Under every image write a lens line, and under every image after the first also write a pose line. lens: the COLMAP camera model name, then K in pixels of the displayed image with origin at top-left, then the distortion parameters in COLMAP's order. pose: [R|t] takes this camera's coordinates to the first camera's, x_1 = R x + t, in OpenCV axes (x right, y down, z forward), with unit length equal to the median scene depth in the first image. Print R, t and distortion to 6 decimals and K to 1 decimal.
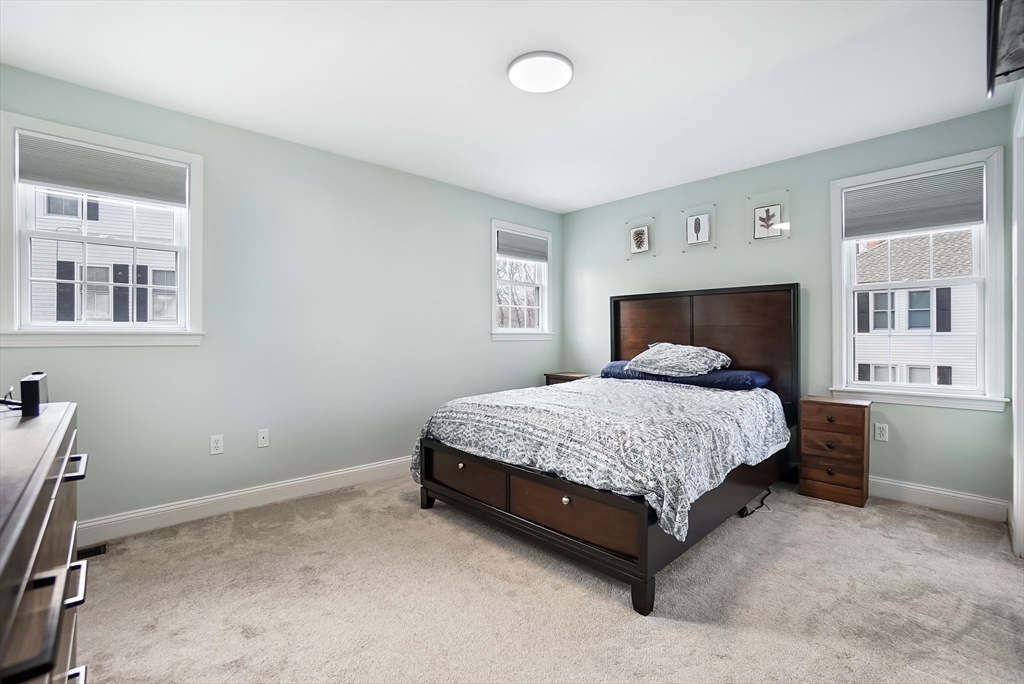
lens RADIAL K [[455.7, 0, 512.0], [0, 455.7, 342.0], [0, 0, 1]] dist [-0.063247, 0.023229]
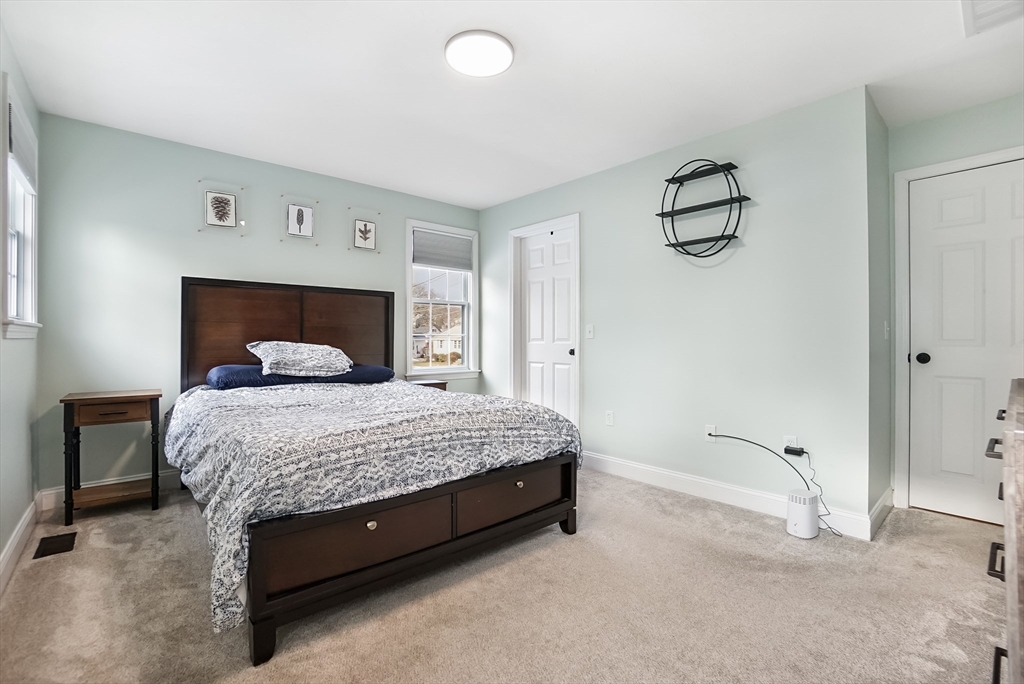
lens RADIAL K [[455.7, 0, 512.0], [0, 455.7, 342.0], [0, 0, 1]] dist [-0.063247, 0.023229]
pose [[0.037238, -0.004390, 0.999297, -0.692416], [0.009490, 0.999947, 0.004039, 0.005575], [-0.999261, 0.009333, 0.037278, 0.704666]]
